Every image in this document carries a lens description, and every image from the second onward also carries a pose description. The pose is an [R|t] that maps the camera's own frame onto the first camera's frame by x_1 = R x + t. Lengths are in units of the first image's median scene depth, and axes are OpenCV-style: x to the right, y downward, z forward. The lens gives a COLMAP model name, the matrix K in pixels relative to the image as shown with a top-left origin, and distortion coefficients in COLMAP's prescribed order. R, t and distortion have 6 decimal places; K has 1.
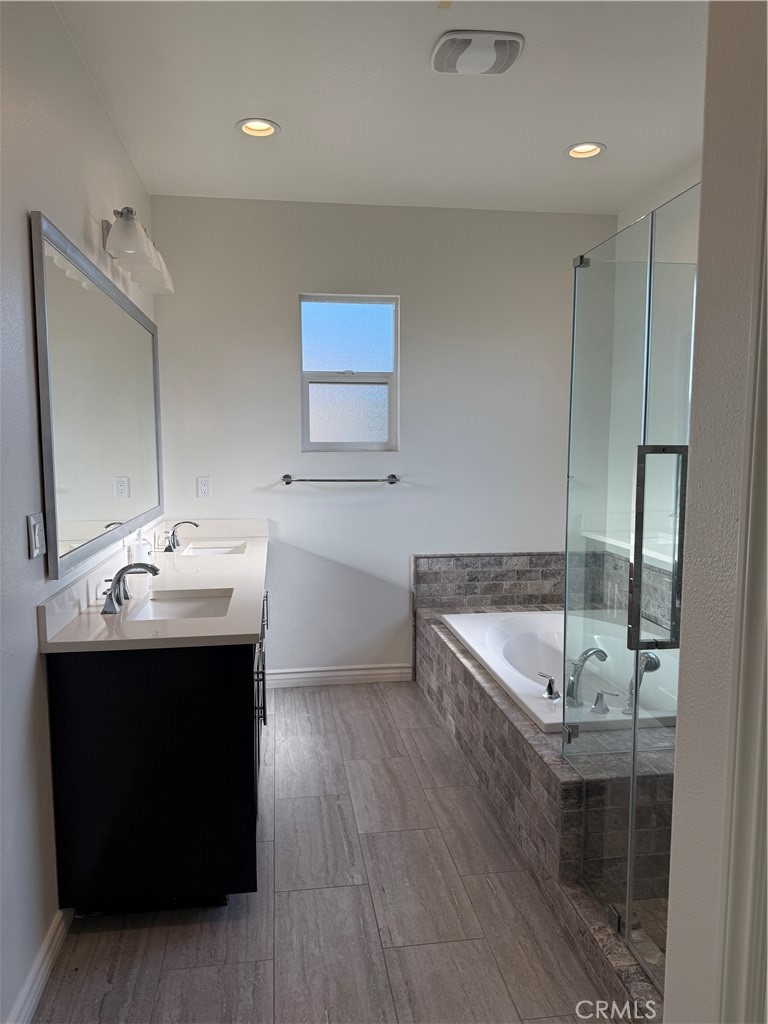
lens RADIAL K [[725.2, 0, 383.7], [0, 725.2, 532.2], [0, 0, 1]] dist [0.047040, -0.072178]
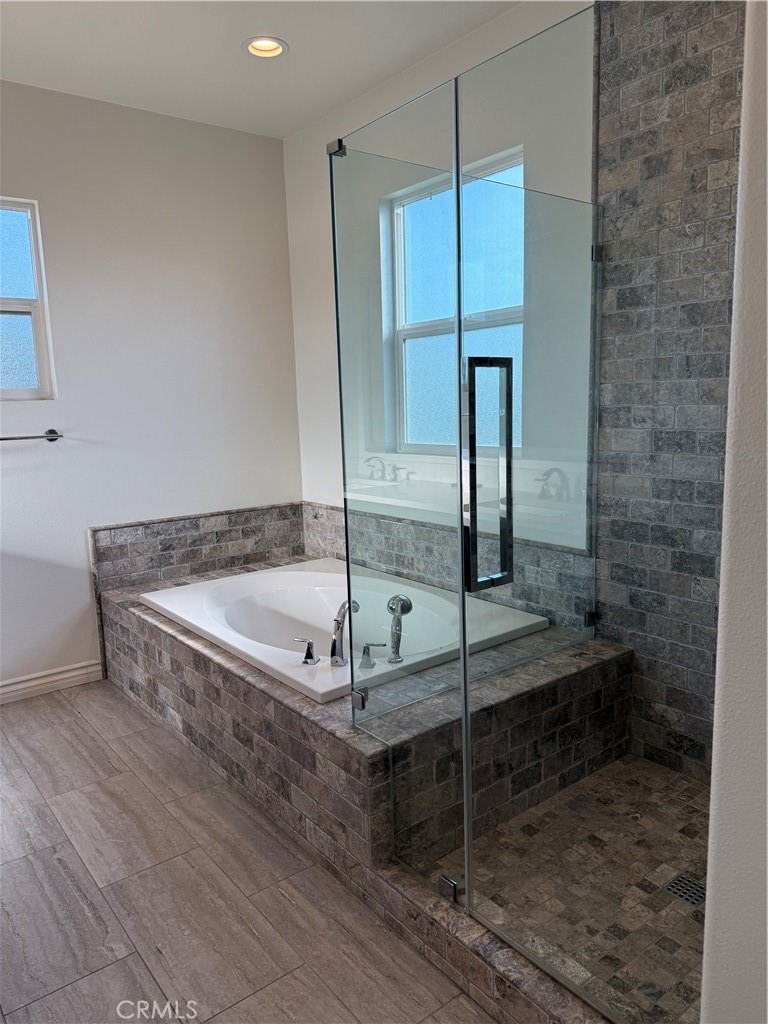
lens RADIAL K [[725.2, 0, 383.7], [0, 725.2, 532.2], [0, 0, 1]] dist [0.047040, -0.072178]
pose [[0.872088, -0.119453, 0.474545, -0.074616], [0.097330, 0.992715, 0.071021, 0.012126], [-0.479572, -0.015749, 0.877361, 0.149400]]
